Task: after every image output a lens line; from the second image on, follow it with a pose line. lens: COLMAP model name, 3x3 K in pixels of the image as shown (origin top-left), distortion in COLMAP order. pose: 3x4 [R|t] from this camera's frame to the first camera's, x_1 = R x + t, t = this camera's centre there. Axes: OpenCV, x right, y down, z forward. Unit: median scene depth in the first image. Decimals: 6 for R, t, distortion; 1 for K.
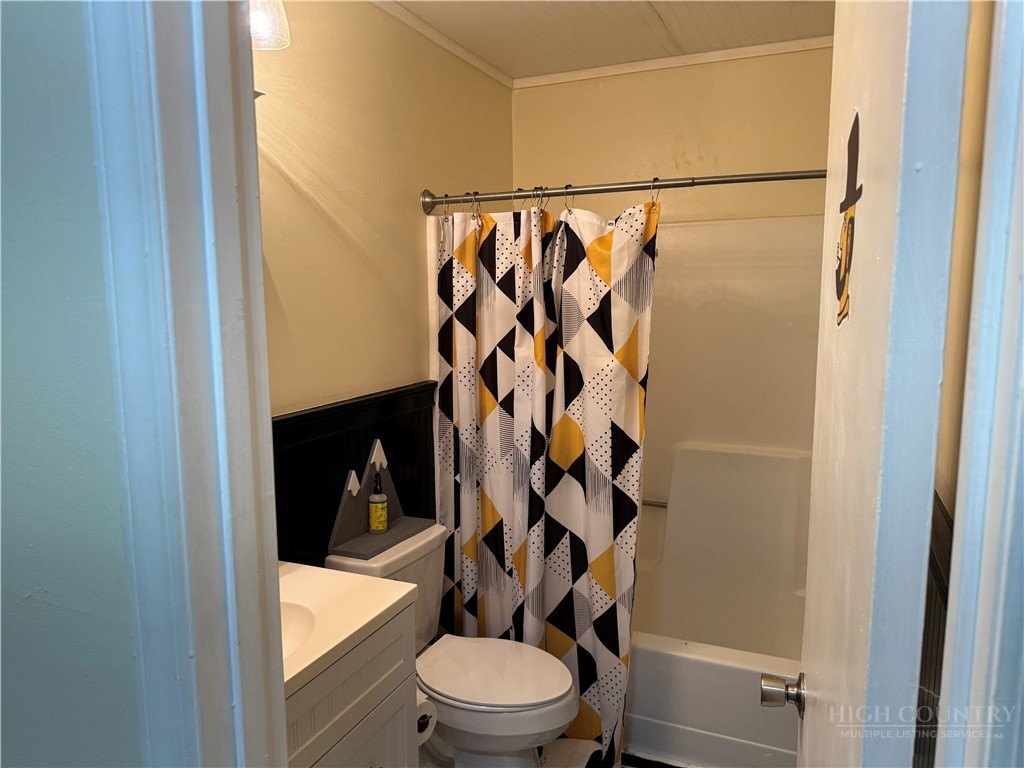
lens RADIAL K [[712.4, 0, 507.3], [0, 712.4, 382.0], [0, 0, 1]] dist [0.075967, -0.085003]
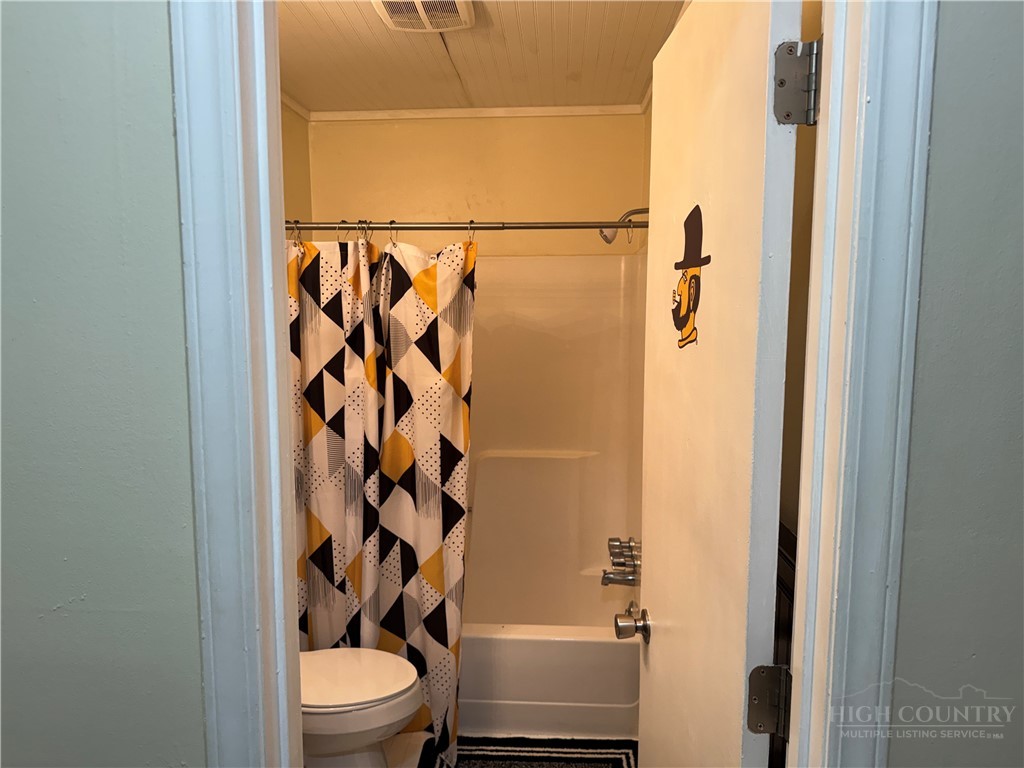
lens RADIAL K [[712.4, 0, 511.9], [0, 712.4, 385.3], [0, 0, 1]] dist [0.075967, -0.085003]
pose [[0.935268, -0.026905, 0.352916, -0.134606], [0.036098, 0.999158, -0.019493, 0.004576], [-0.352094, 0.030971, 0.935452, -0.080758]]
